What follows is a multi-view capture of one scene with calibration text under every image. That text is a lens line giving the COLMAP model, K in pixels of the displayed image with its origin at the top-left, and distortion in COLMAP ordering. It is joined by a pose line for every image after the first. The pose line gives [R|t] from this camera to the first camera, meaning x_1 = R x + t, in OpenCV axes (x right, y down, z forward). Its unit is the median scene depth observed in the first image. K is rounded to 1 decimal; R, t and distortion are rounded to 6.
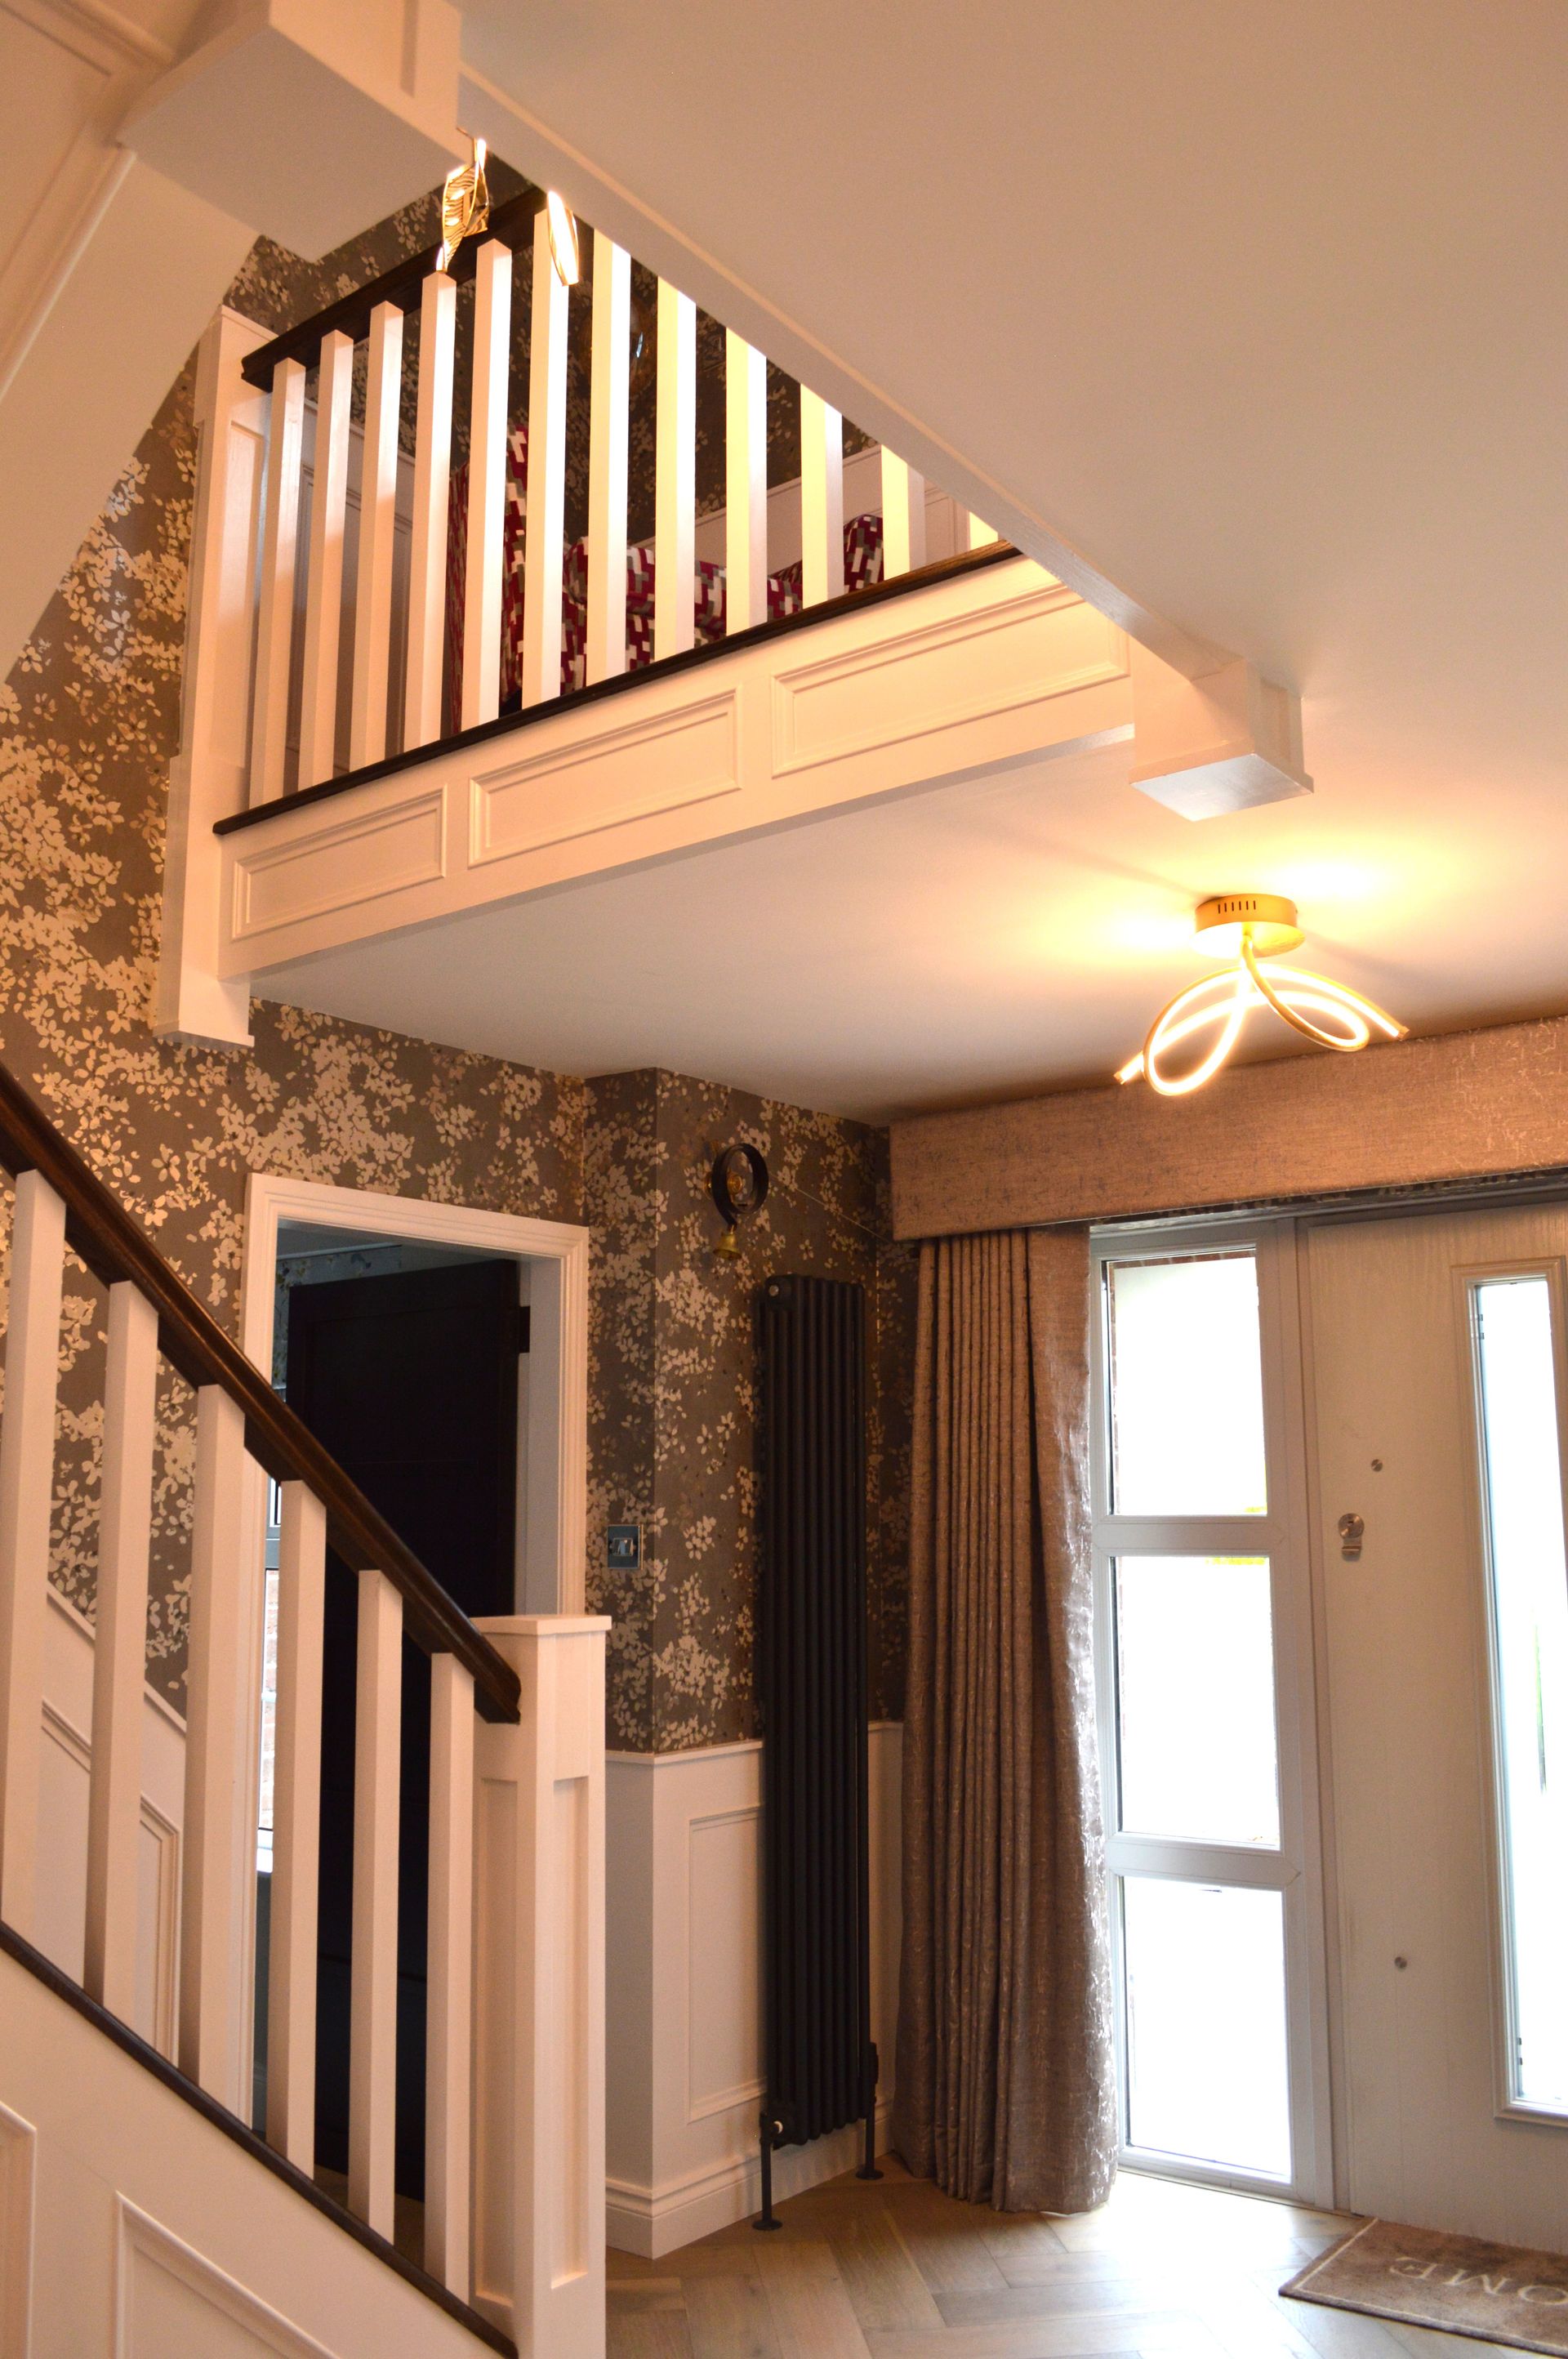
lens RADIAL K [[1915.7, 0, 788.4], [0, 1915.7, 1195.4], [0, 0, 1]] dist [-0.081447, 0.006418]
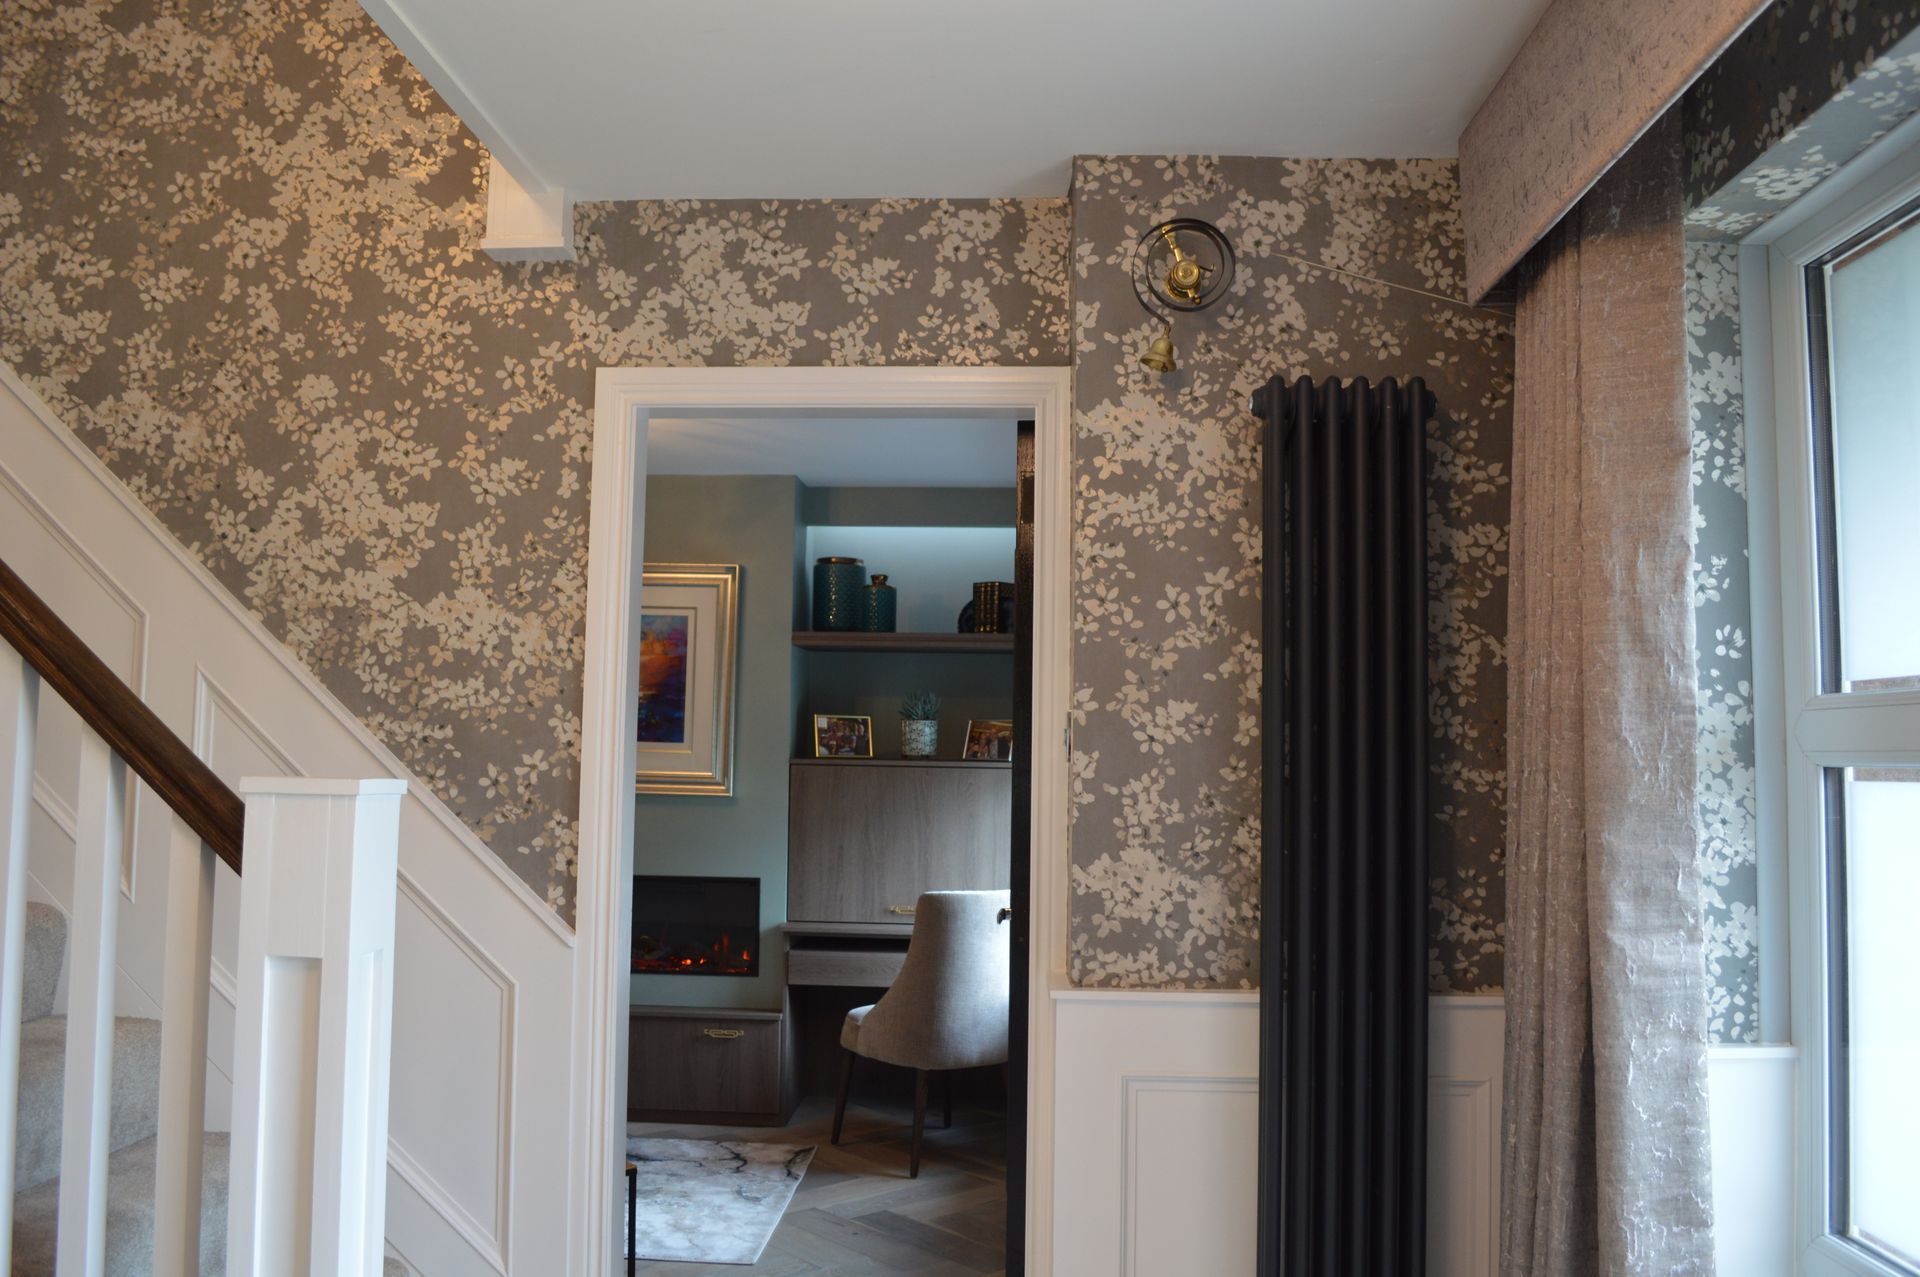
lens RADIAL K [[1559.3, 0, 955.9], [0, 1559.3, 591.2], [0, 0, 1]] dist [-0.081447, 0.006418]
pose [[0.568969, -0.058048, -0.820308, 0.521540], [0.120165, 0.992667, 0.013102, 0.122584], [0.813532, -0.106027, 0.571772, 0.668795]]
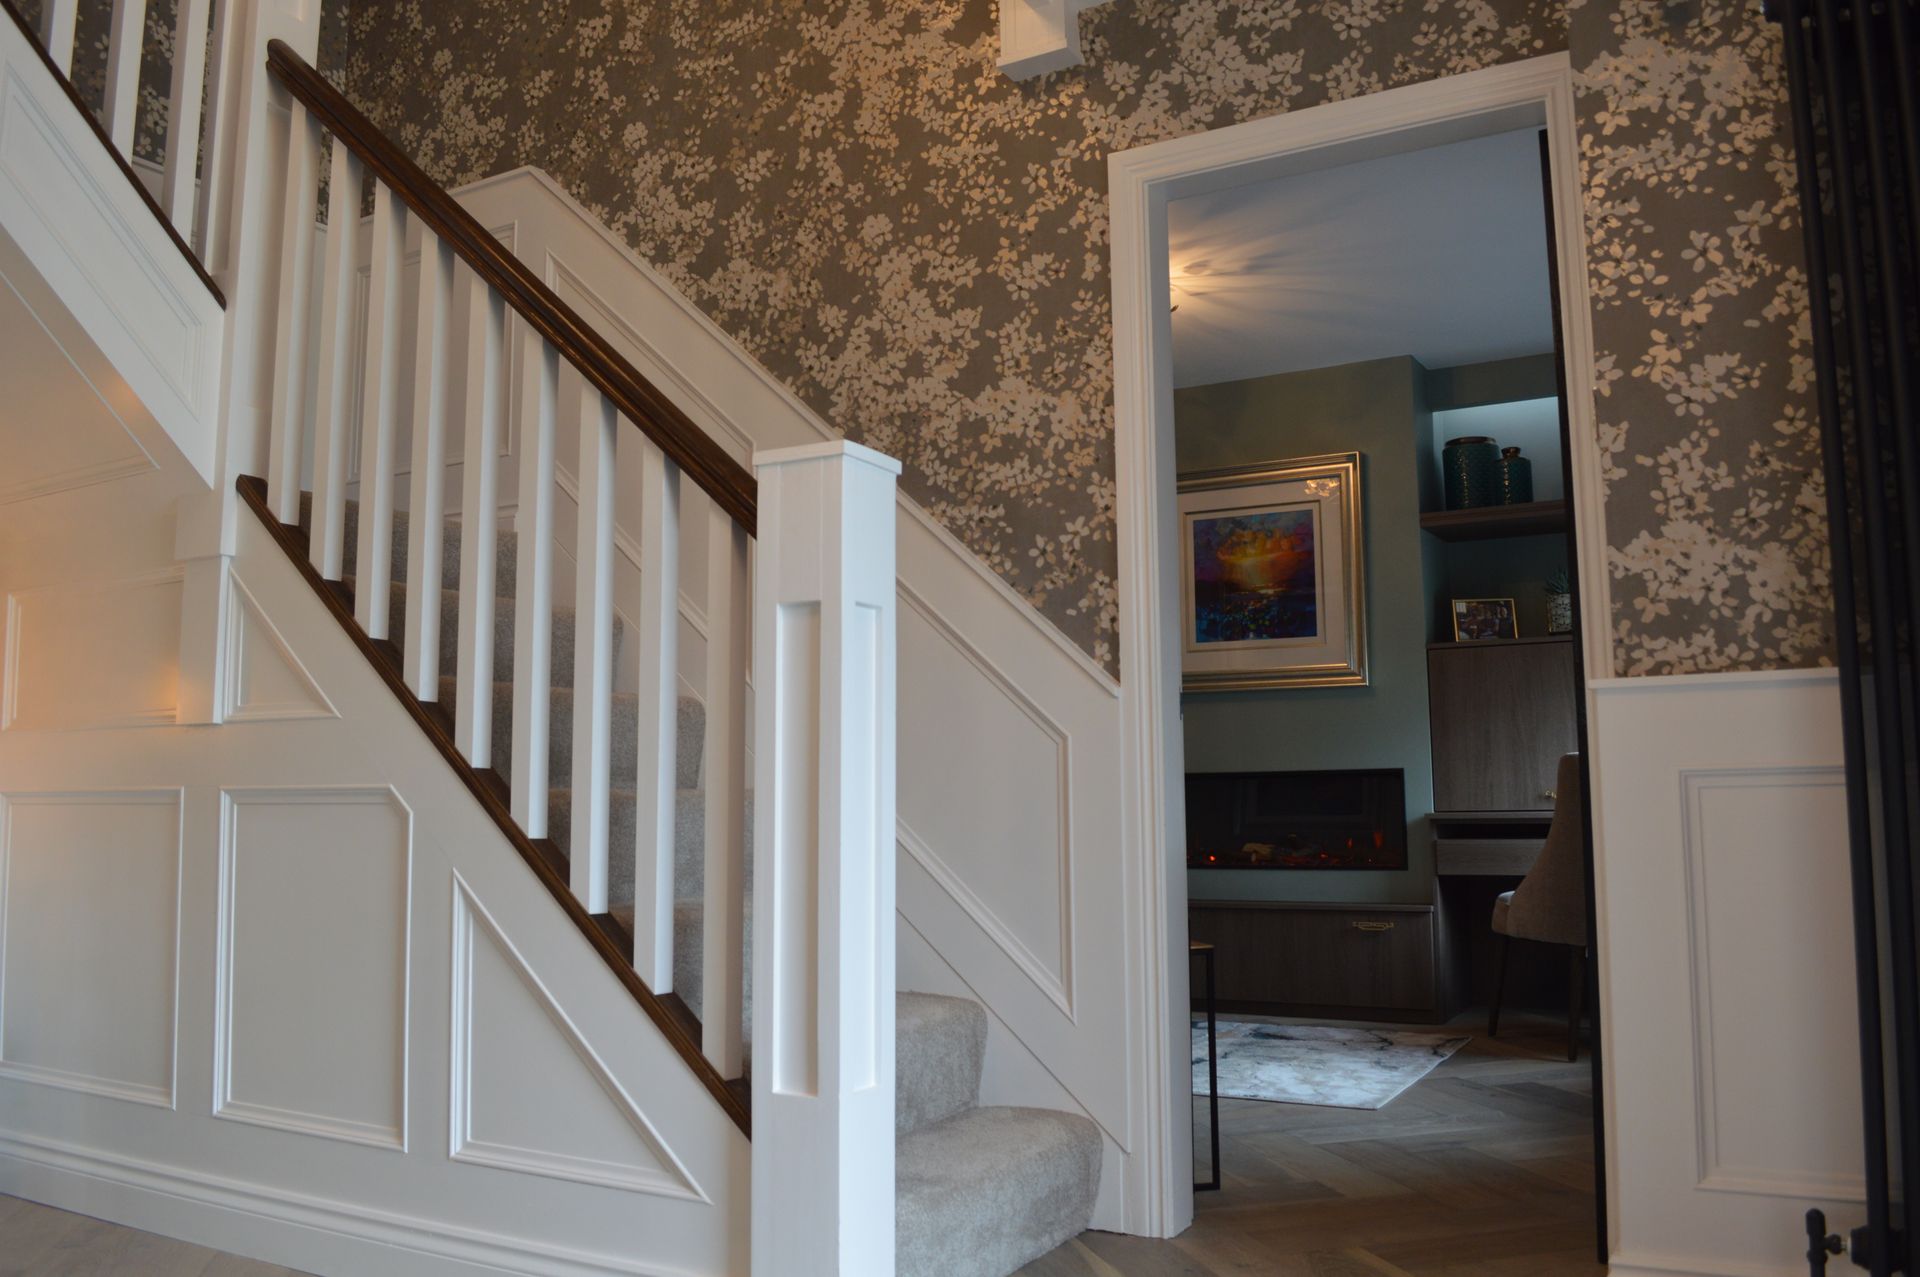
lens RADIAL K [[1559.3, 0, 945.6], [0, 1559.3, 612.1], [0, 0, 1]] dist [-0.081447, 0.006418]
pose [[0.124290, -0.112012, -0.985903, 0.557145], [0.177600, 0.980074, -0.088960, 0.310484], [0.976223, -0.164039, 0.141706, 0.746987]]
